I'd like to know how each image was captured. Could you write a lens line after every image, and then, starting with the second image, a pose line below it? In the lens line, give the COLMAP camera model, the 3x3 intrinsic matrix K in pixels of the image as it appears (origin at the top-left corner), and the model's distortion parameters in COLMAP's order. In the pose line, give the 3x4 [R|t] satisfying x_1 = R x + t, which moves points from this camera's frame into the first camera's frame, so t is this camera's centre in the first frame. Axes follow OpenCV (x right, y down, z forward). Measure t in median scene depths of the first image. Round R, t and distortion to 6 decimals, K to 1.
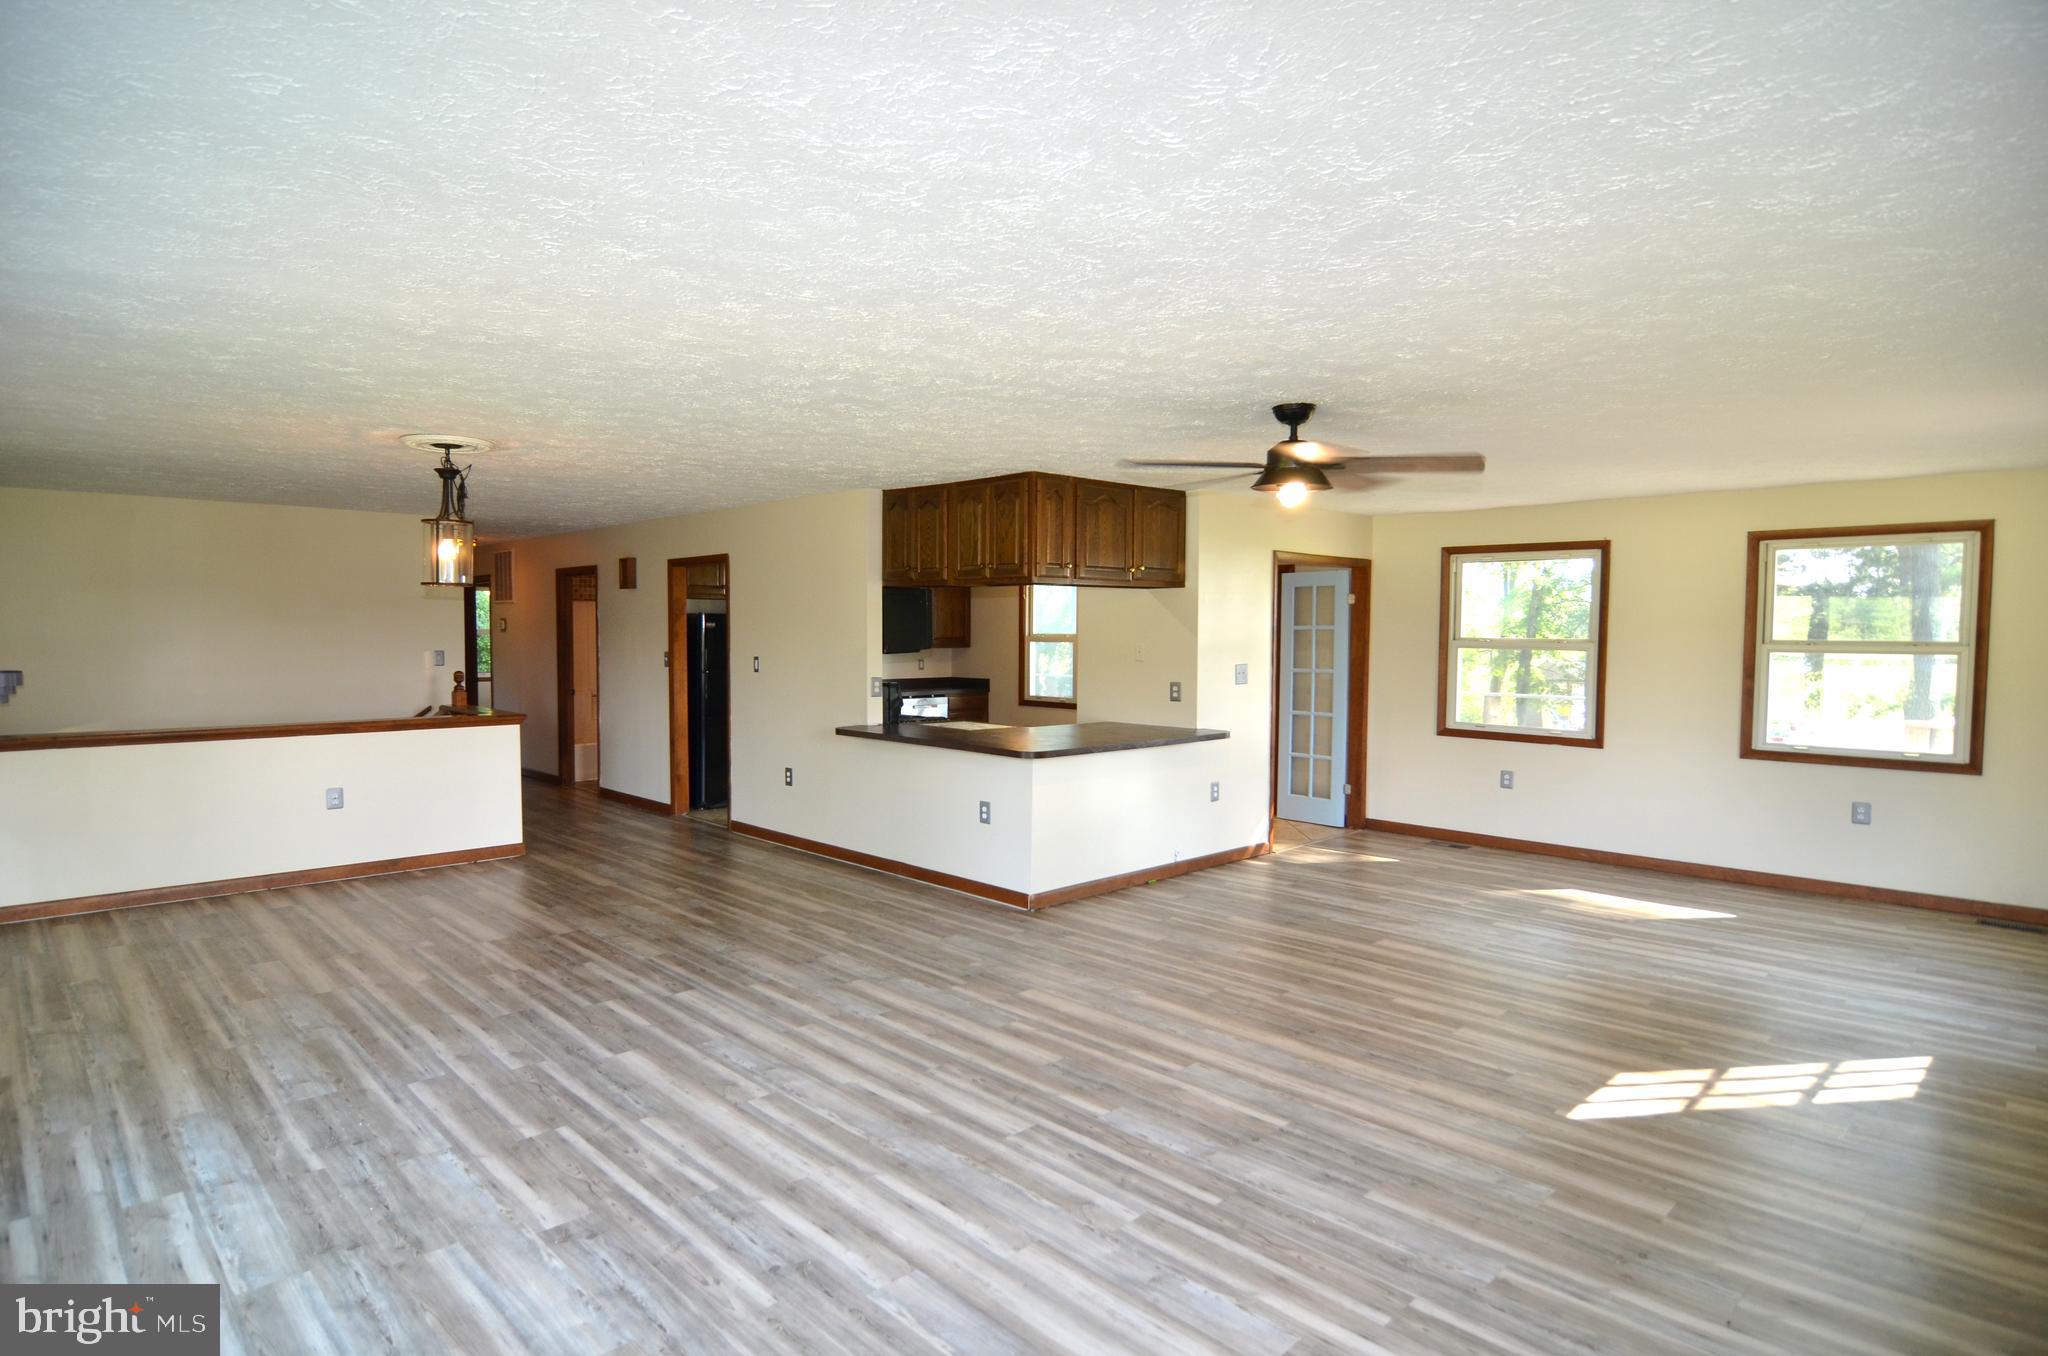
lens RADIAL K [[1092.5, 0, 1001.1], [0, 1092.5, 691.2], [0, 0, 1]] dist [-0.009423, -0.008482]
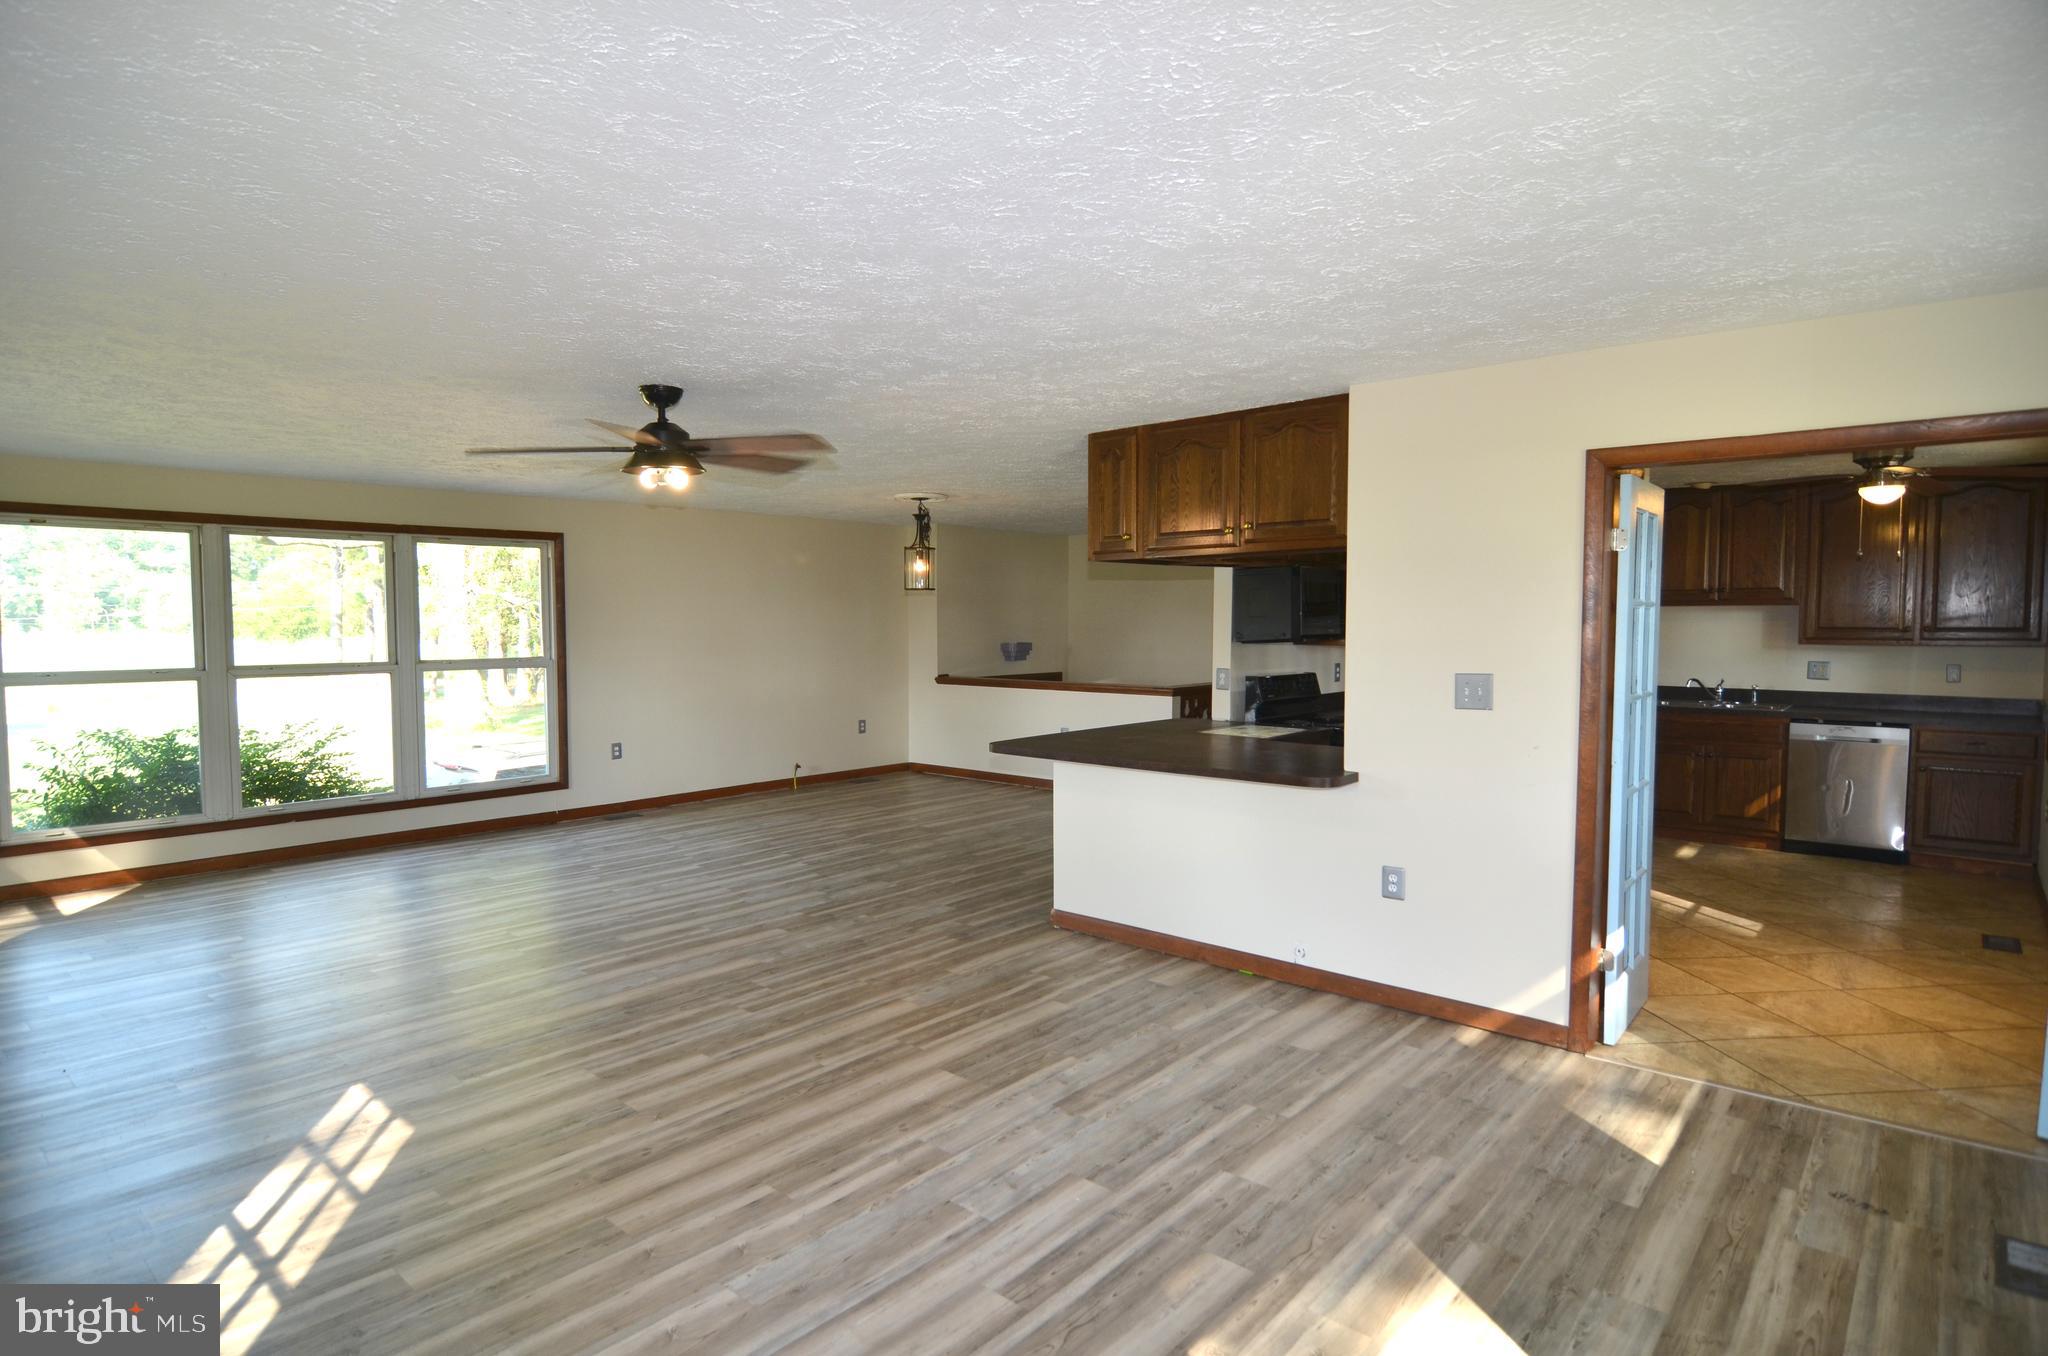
lens RADIAL K [[1092.5, 0, 1005.0], [0, 1092.5, 684.8], [0, 0, 1]] dist [-0.009423, -0.008482]
pose [[0.082989, 0.055777, -0.994988, 1.245569], [-0.051917, 0.997319, 0.051578, -0.058639], [0.995197, 0.047377, 0.085662, 1.189401]]
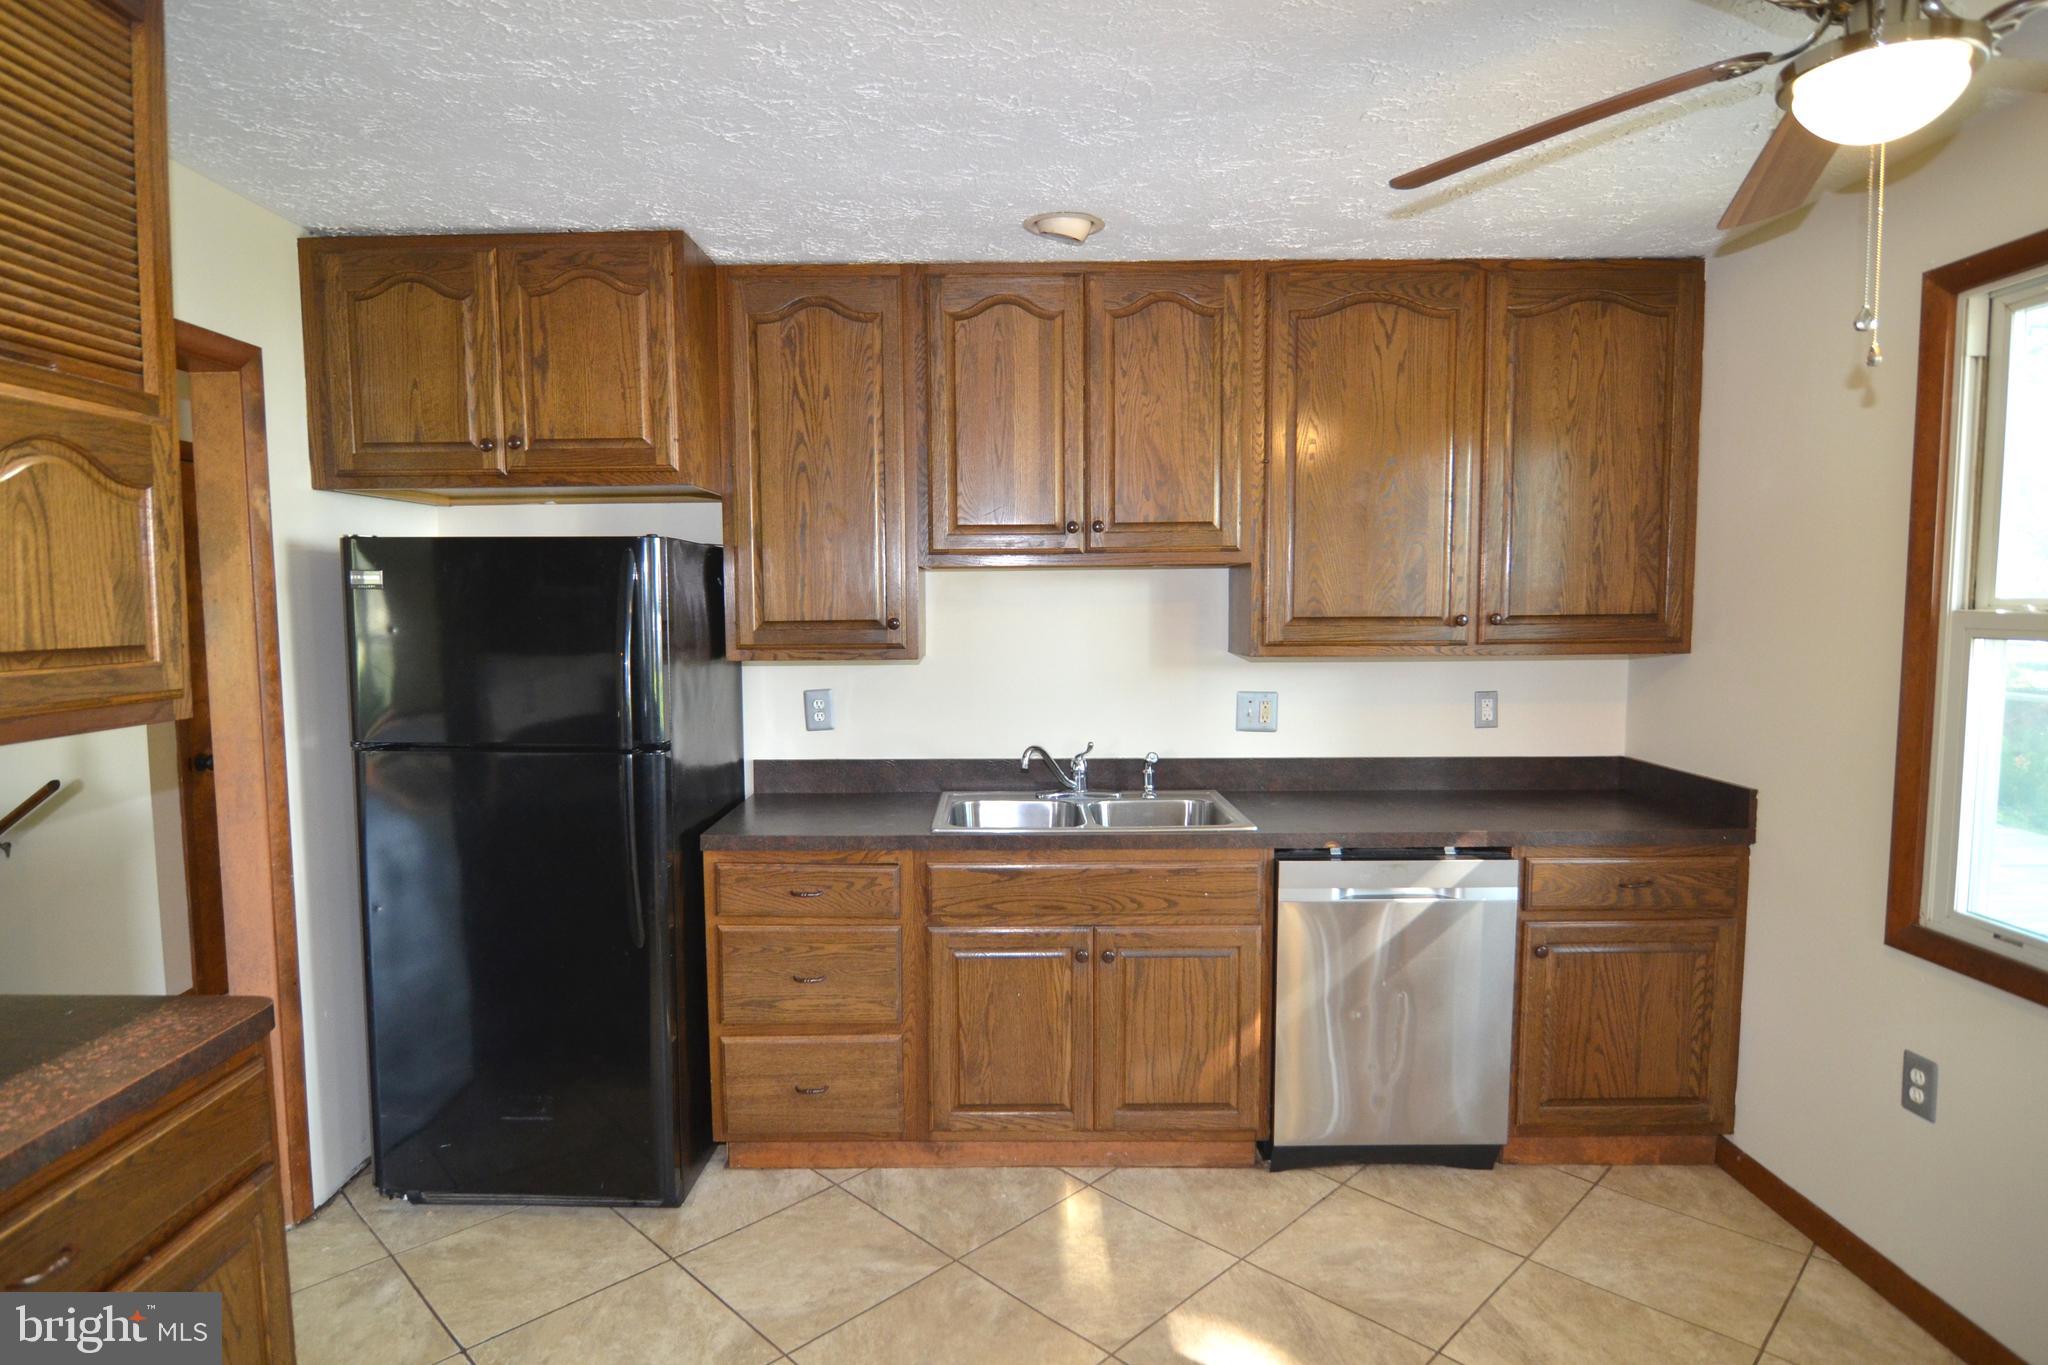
lens RADIAL K [[1113.0, 0, 1008.2], [0, 1113.0, 682.3], [0, 0, 1]] dist [-0.025755, -0.002073]
pose [[0.720461, 0.047489, -0.691867, 0.096819], [-0.029833, 0.998851, 0.037494, -0.103788], [0.692853, -0.006372, 0.721050, 1.894743]]
